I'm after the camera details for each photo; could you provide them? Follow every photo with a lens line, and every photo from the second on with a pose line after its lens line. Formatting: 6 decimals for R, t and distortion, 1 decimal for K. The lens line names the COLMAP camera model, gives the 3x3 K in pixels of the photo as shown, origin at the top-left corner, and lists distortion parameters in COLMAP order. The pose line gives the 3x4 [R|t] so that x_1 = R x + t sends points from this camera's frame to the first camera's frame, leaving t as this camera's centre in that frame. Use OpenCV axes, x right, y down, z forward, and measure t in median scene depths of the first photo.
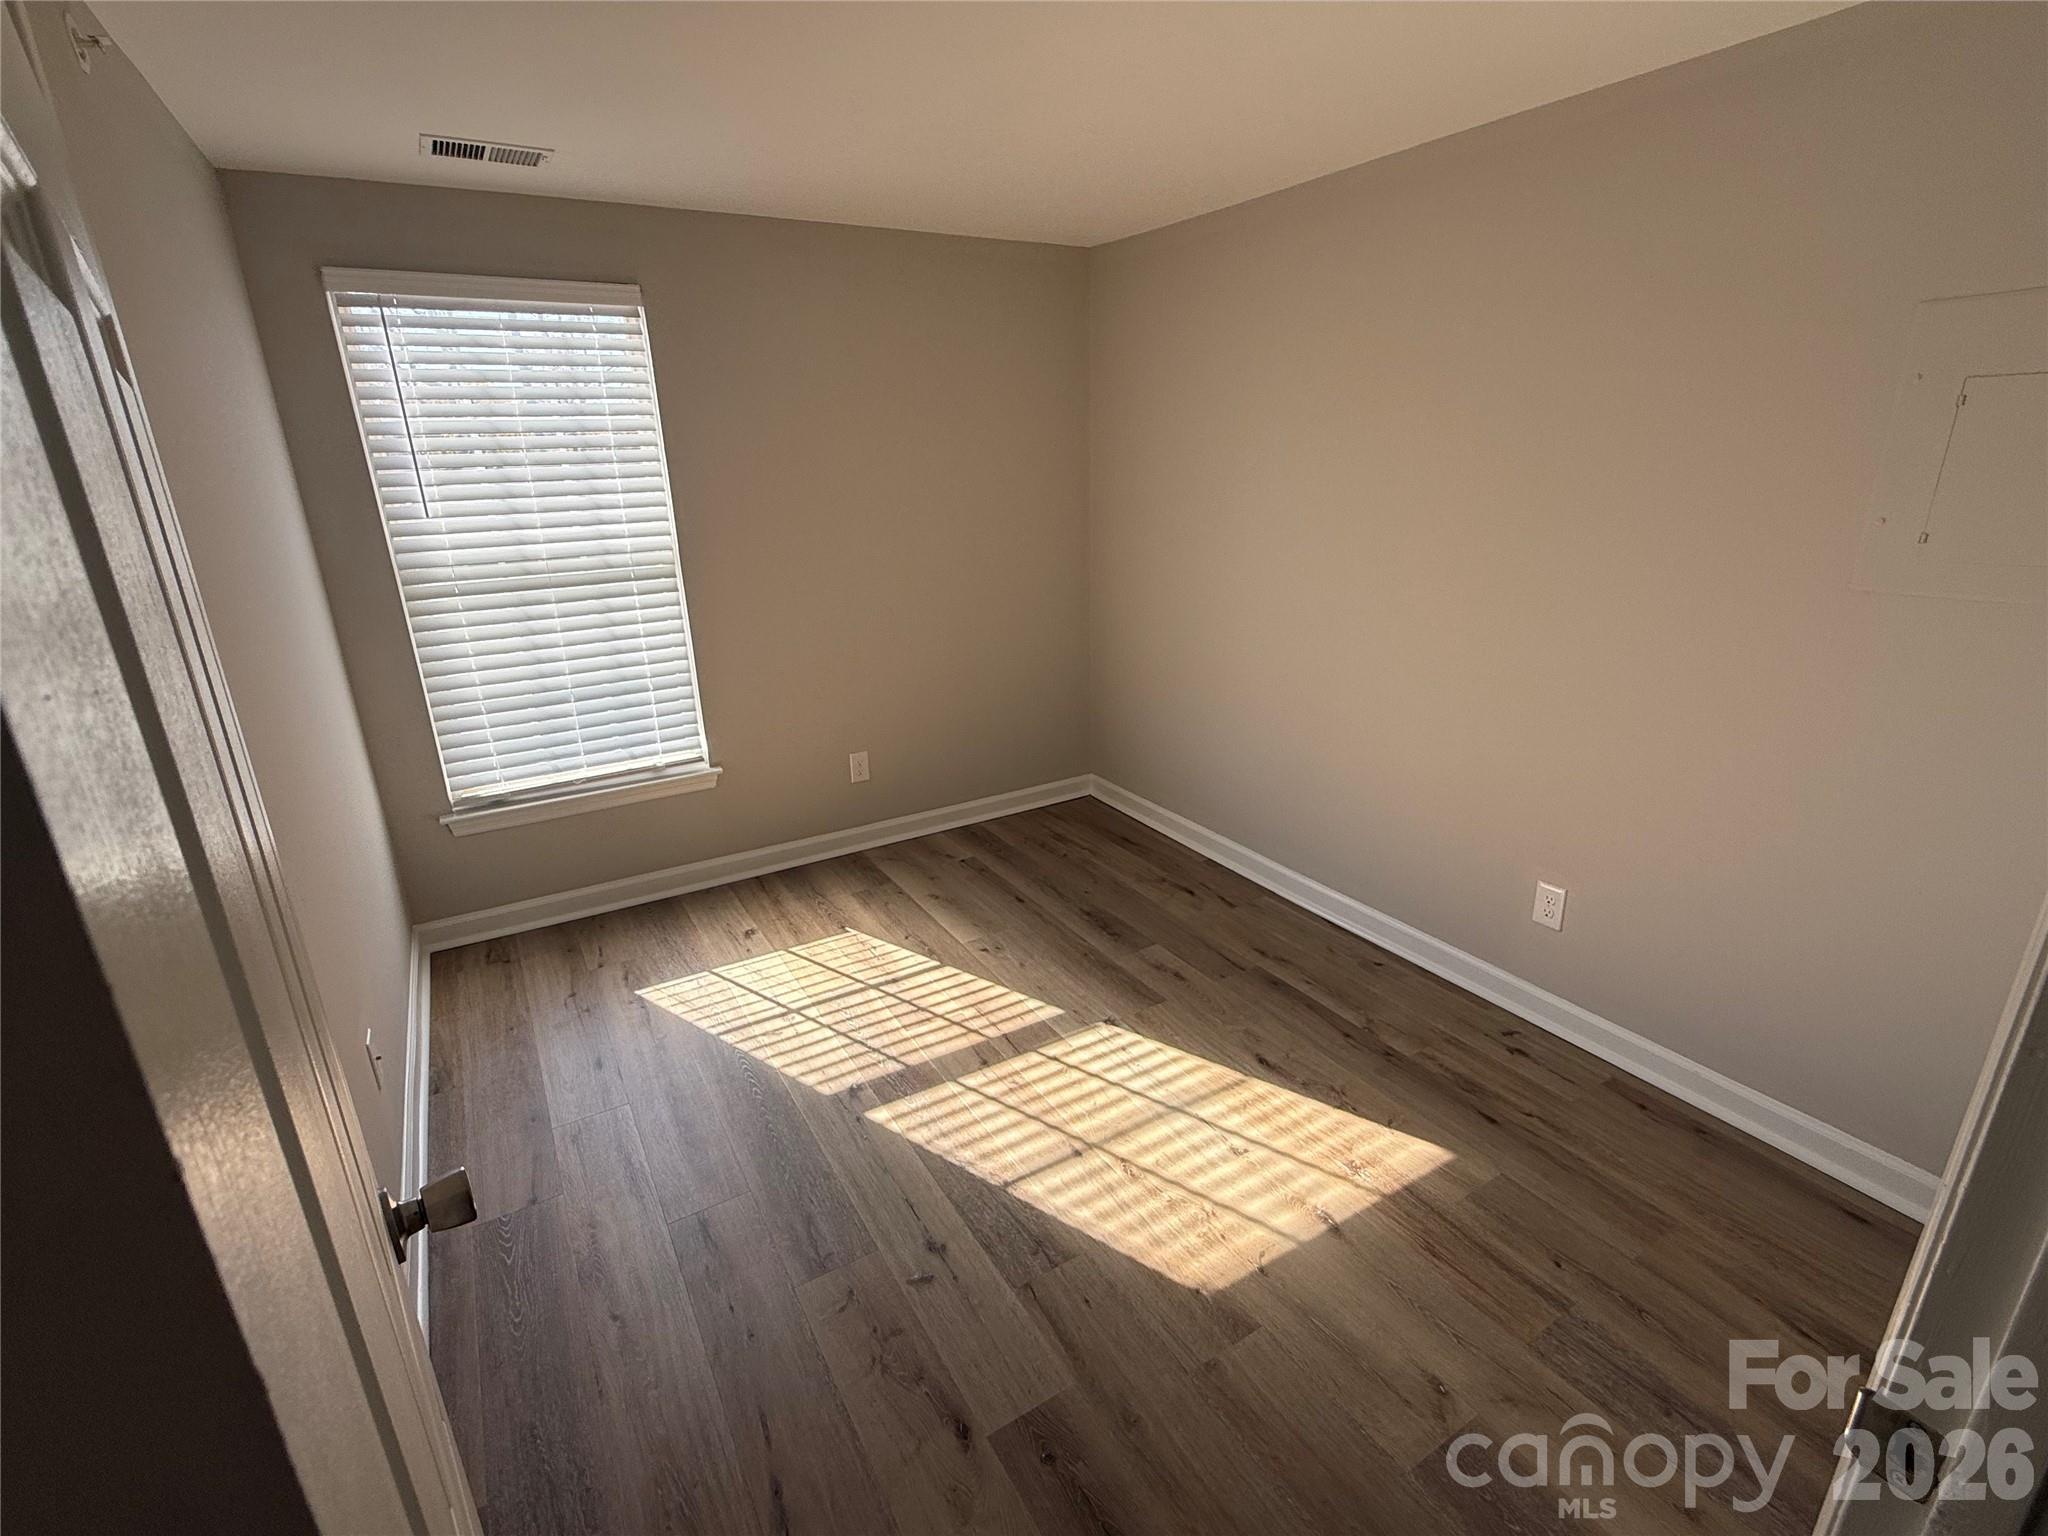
lens RADIAL K [[943.6, 0, 1024.0], [0, 943.6, 768.0], [0, 0, 1]] dist [0.003804, 0.000655]
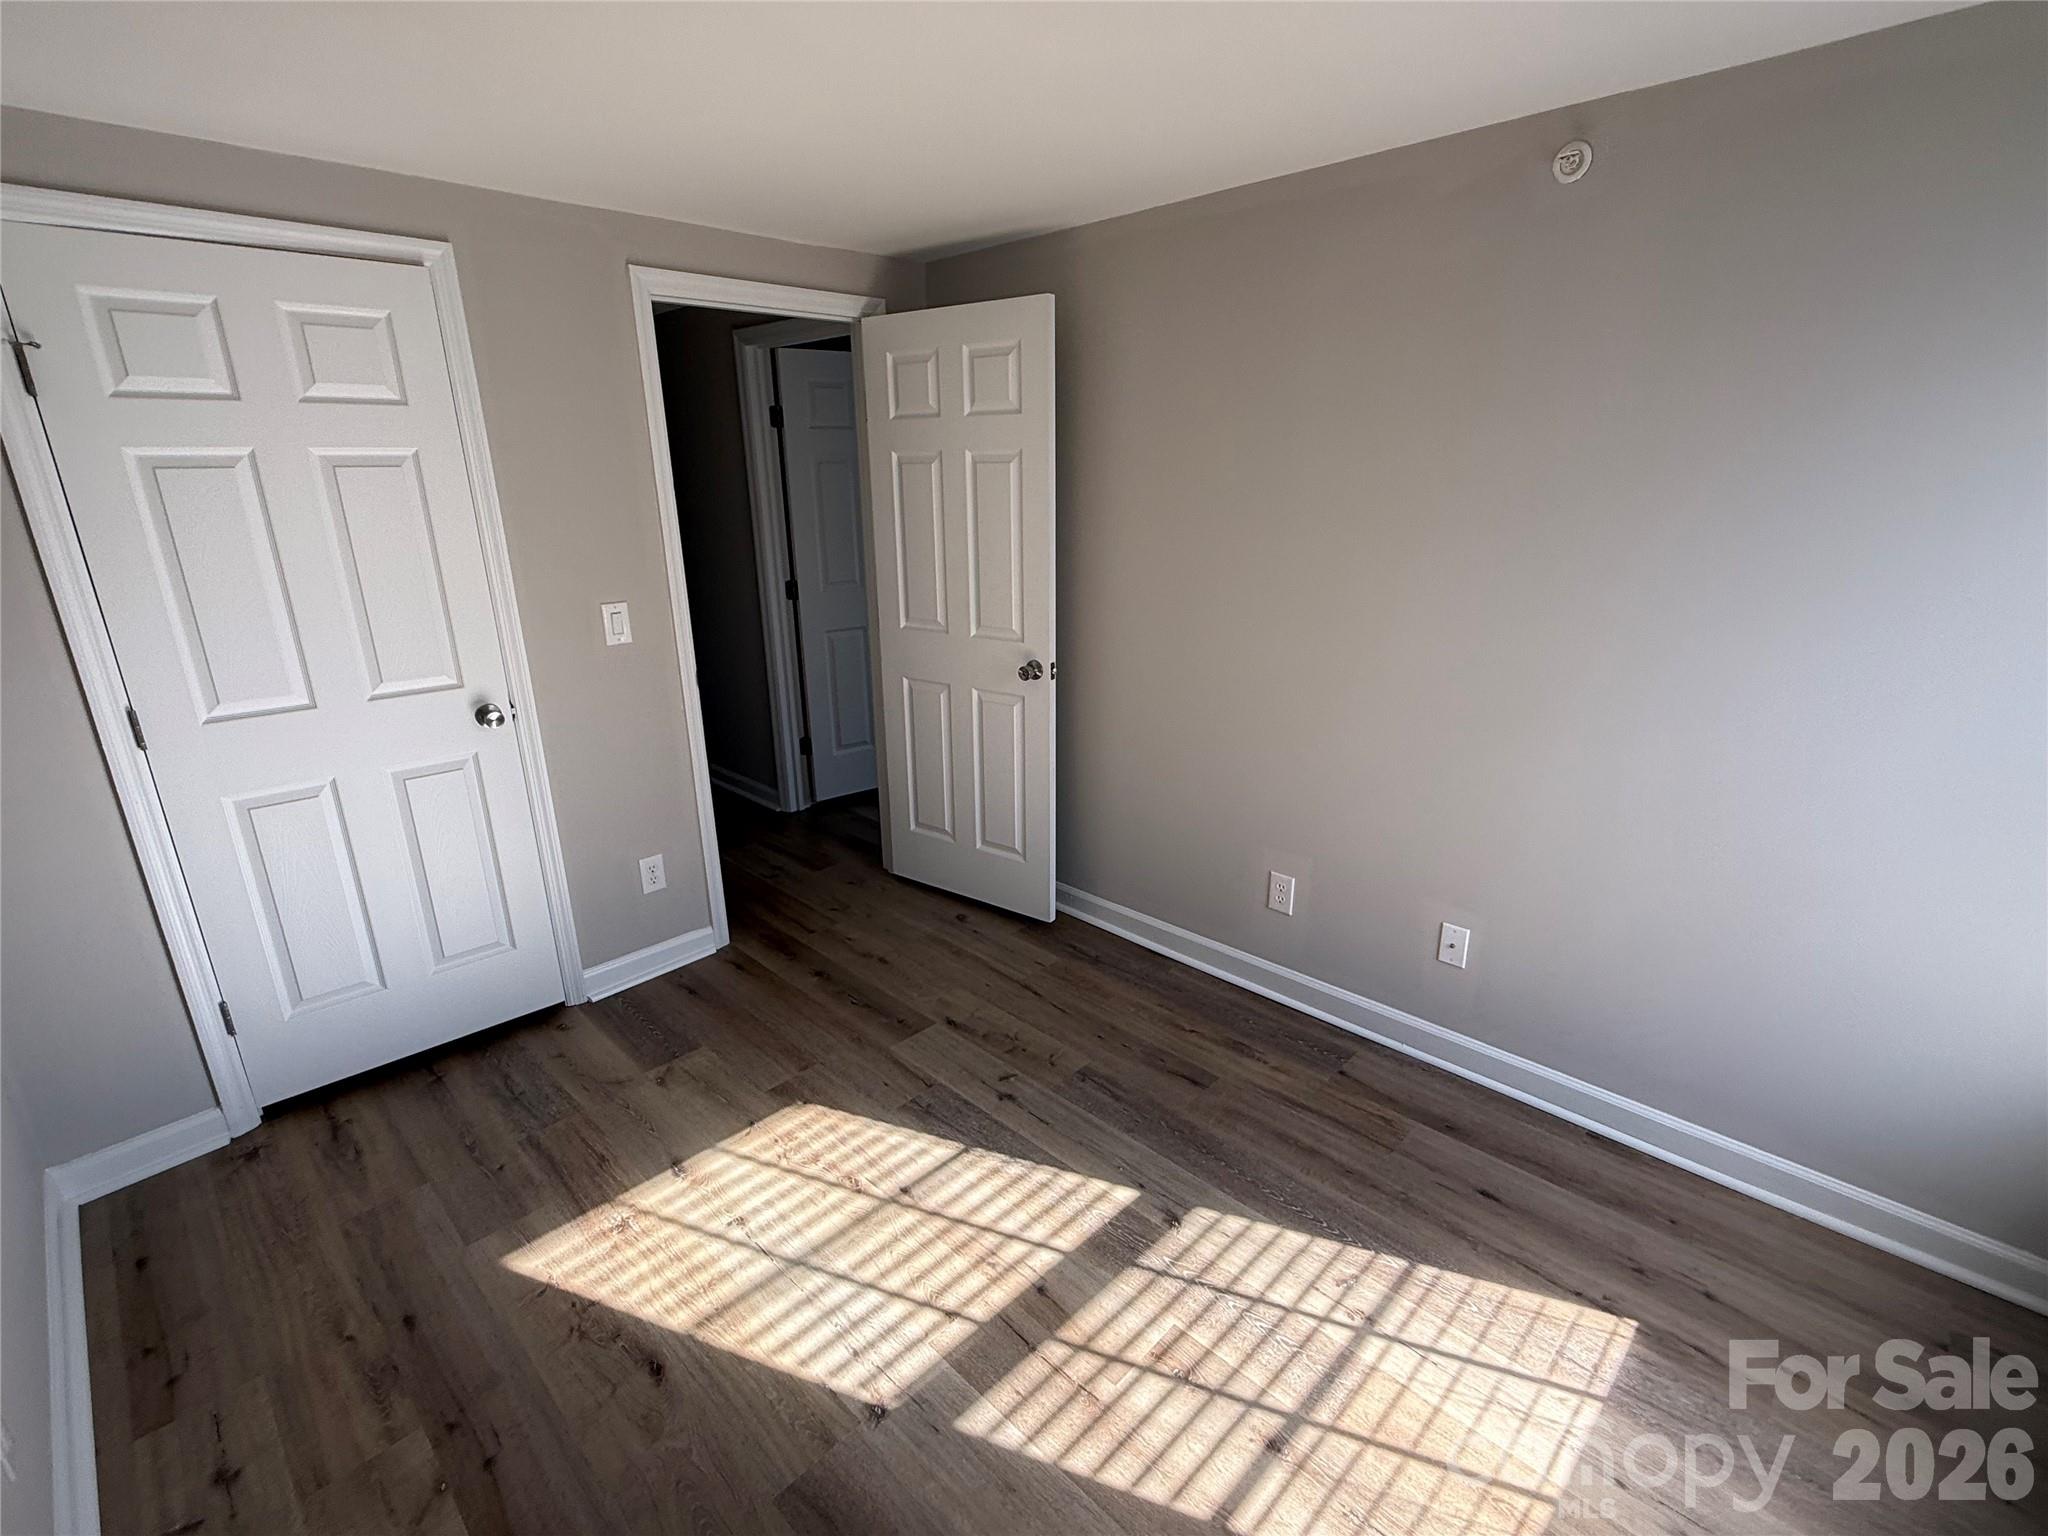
lens RADIAL K [[943.6, 0, 1024.0], [0, 943.6, 768.0], [0, 0, 1]] dist [0.003804, 0.000655]
pose [[-0.966956, 0.116027, -0.227010, 0.105996], [-0.043371, 0.802592, 0.594949, -0.529217], [0.251227, 0.585136, -0.771039, 1.484366]]
